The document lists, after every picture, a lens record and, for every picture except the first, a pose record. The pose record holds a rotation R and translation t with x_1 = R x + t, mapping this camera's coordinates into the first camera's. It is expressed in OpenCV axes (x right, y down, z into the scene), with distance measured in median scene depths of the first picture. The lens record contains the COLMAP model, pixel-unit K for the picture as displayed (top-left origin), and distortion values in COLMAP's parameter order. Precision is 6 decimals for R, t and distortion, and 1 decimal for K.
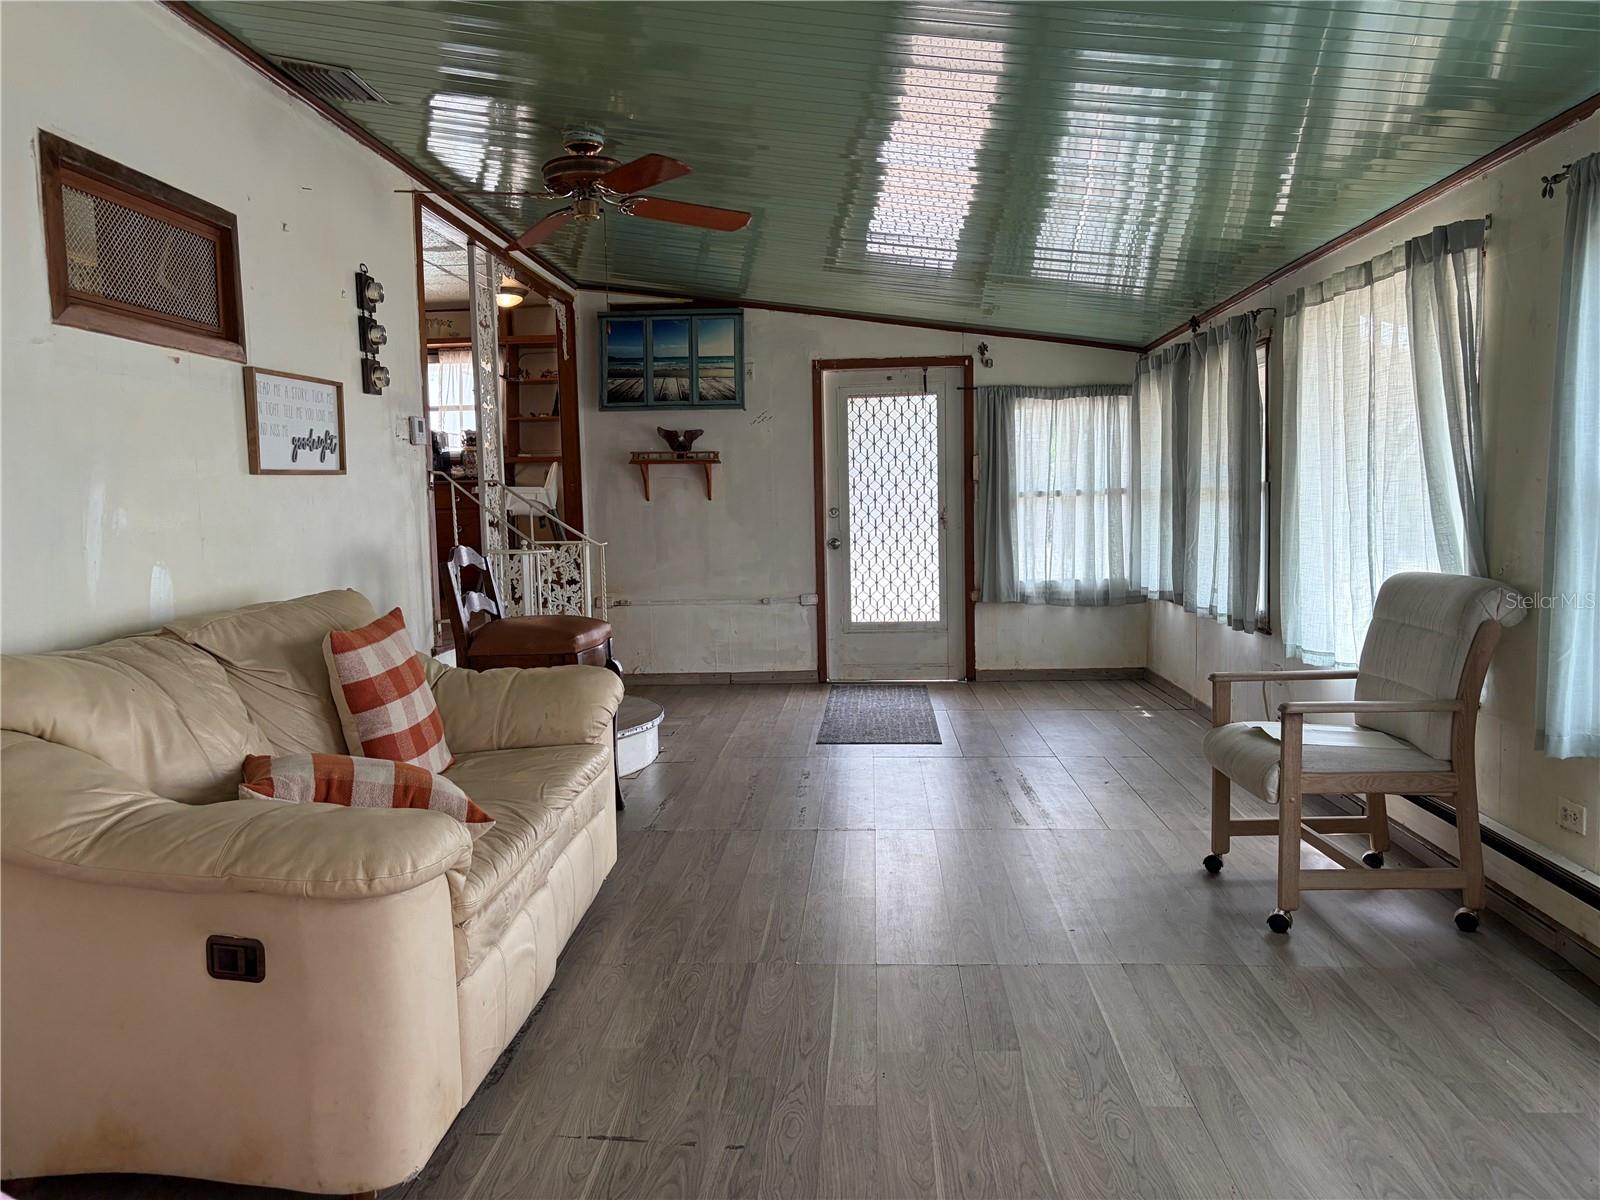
lens RADIAL K [[1220.8, 0, 800.0], [0, 1220.8, 600.0], [0, 0, 1]] dist [0.041906, -0.008133]
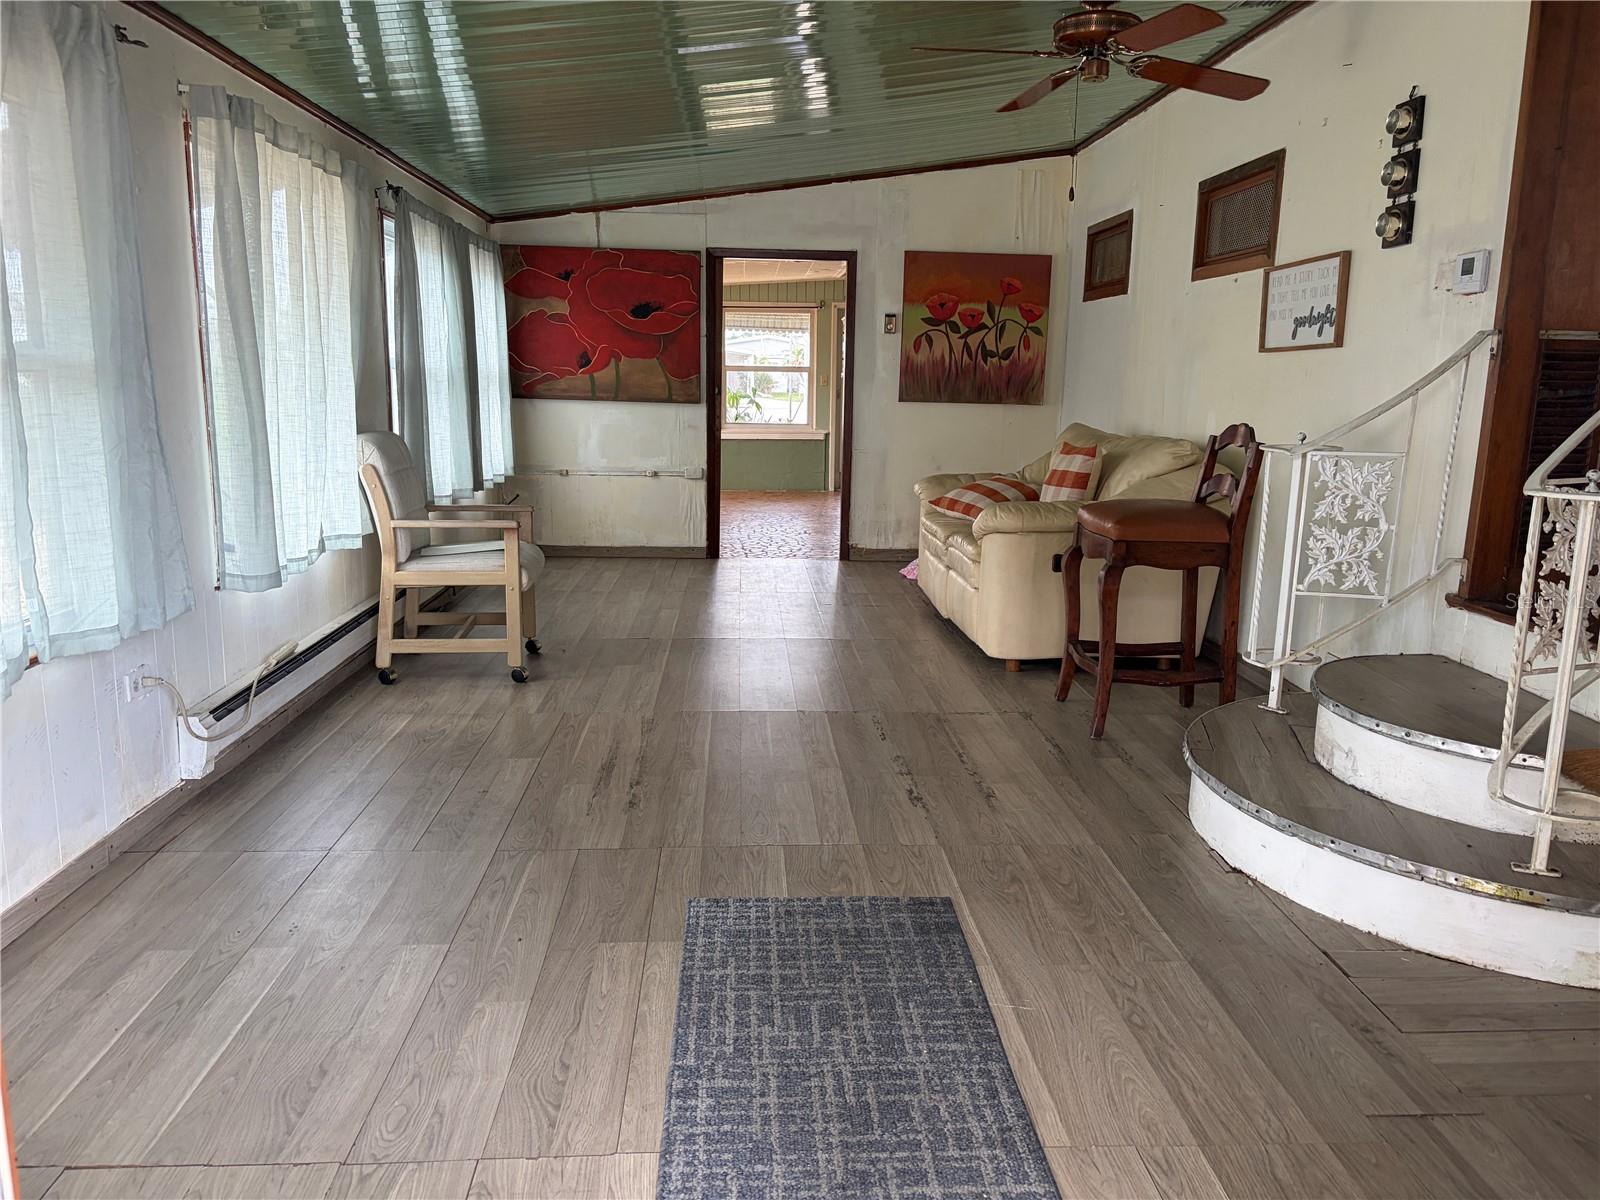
lens RADIAL K [[1220.8, 0, 800.0], [0, 1220.8, 600.0], [0, 0, 1]] dist [0.041906, -0.008133]
pose [[-0.994181, 0.021727, -0.105510, 0.171402], [-0.007660, 0.962710, 0.270425, -0.178326], [0.107451, 0.269660, -0.956942, 2.040382]]
